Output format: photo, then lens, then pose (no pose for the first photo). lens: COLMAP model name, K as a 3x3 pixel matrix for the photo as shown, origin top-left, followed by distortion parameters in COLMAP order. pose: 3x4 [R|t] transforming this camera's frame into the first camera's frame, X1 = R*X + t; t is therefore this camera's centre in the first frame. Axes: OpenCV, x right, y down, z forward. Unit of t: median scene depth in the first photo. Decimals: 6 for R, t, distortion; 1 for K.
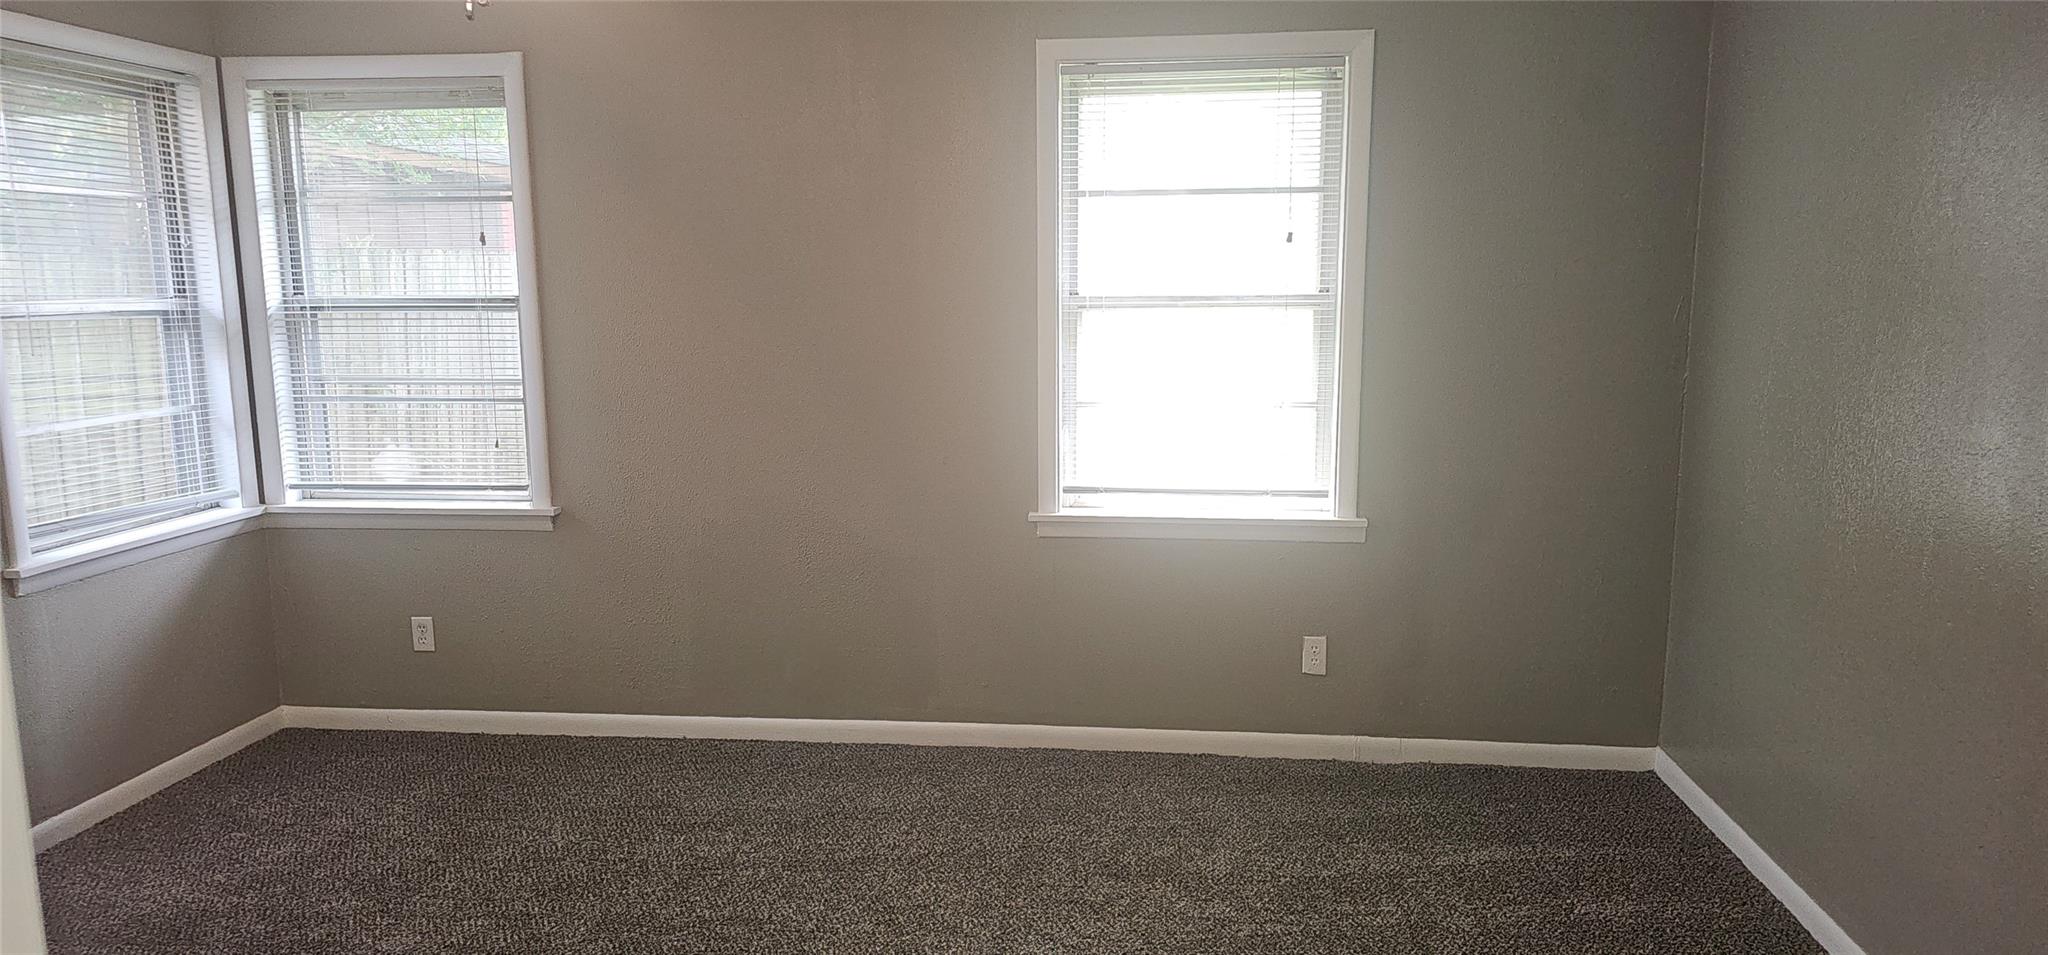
lens RADIAL K [[1370.4, 0, 1023.5], [0, 1370.4, 472.1], [0, 0, 1]] dist [0.062431, -0.057646]
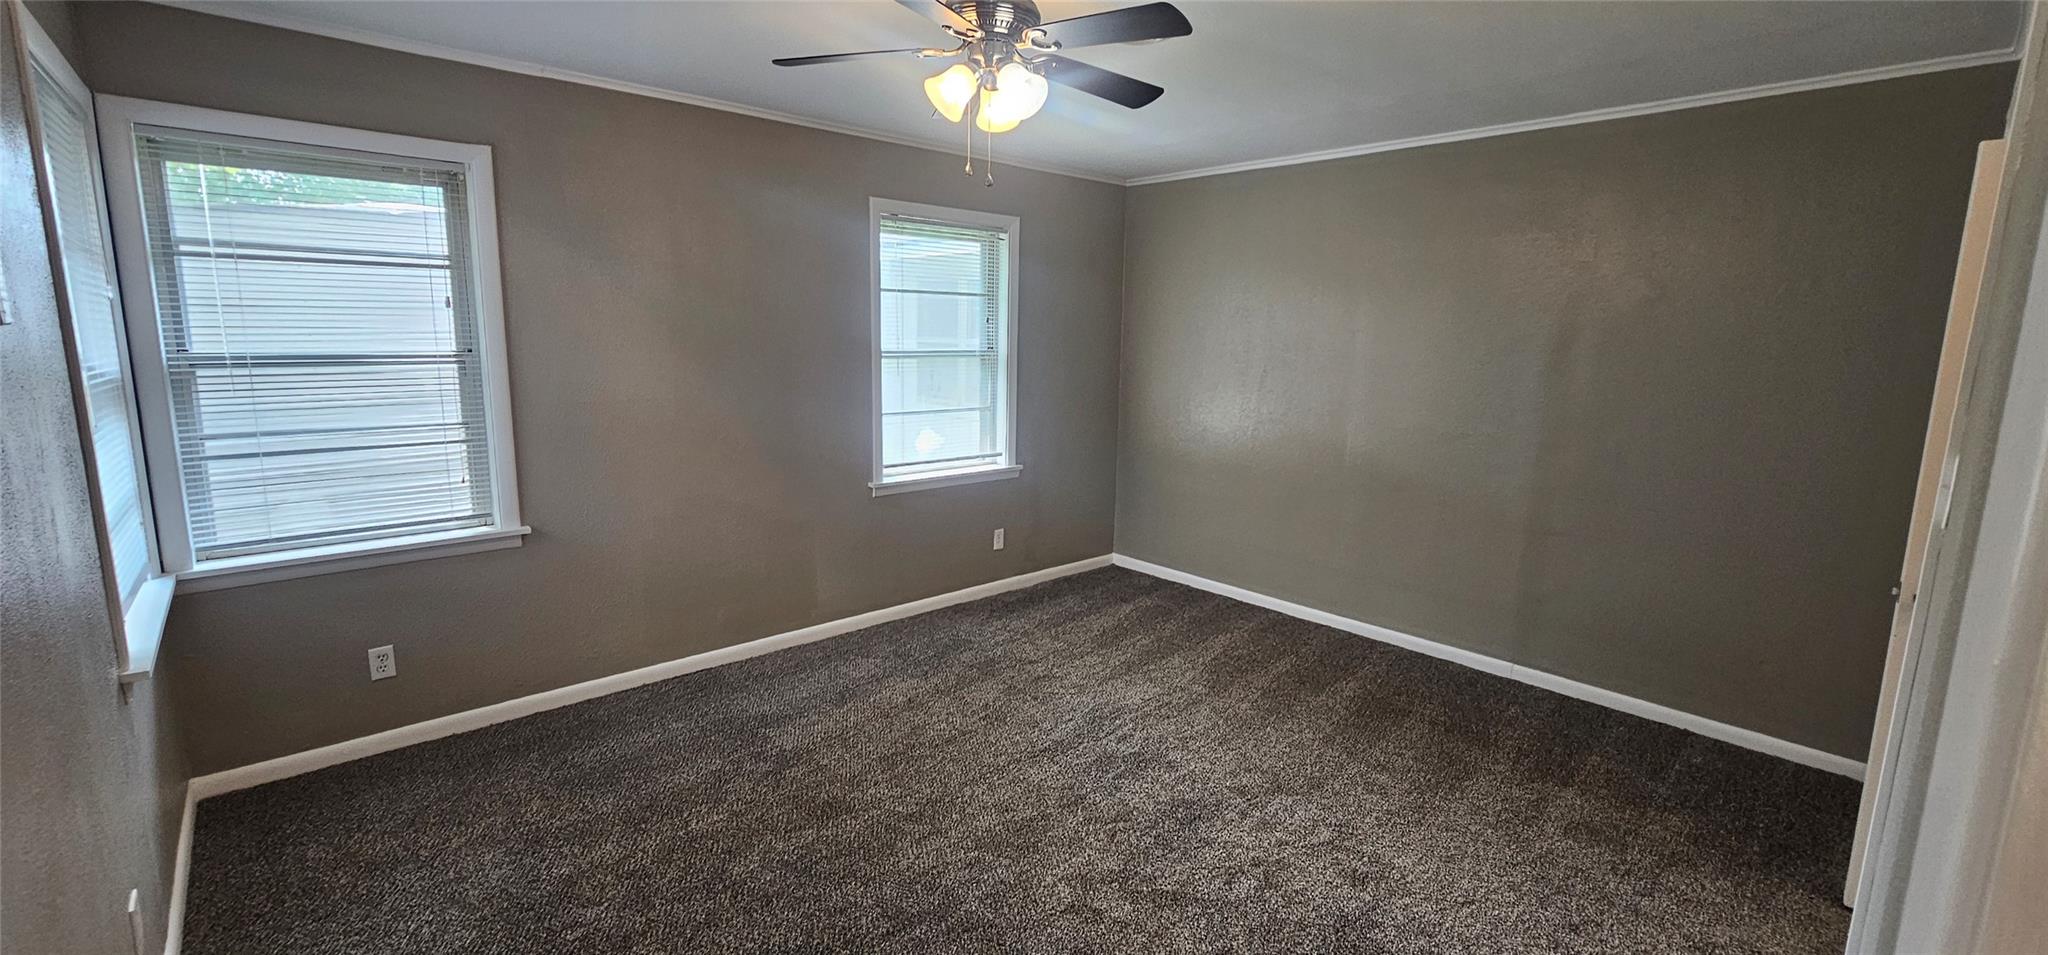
lens RADIAL K [[853.2, 0, 1028.4], [0, 853.2, 463.7], [0, 0, 1]] dist [-0.000643, -0.000094]
pose [[0.655594, -0.100756, 0.748361, -0.629811], [0.087982, 0.994500, 0.056820, -0.034686], [-0.749971, 0.028592, 0.660853, 0.182346]]
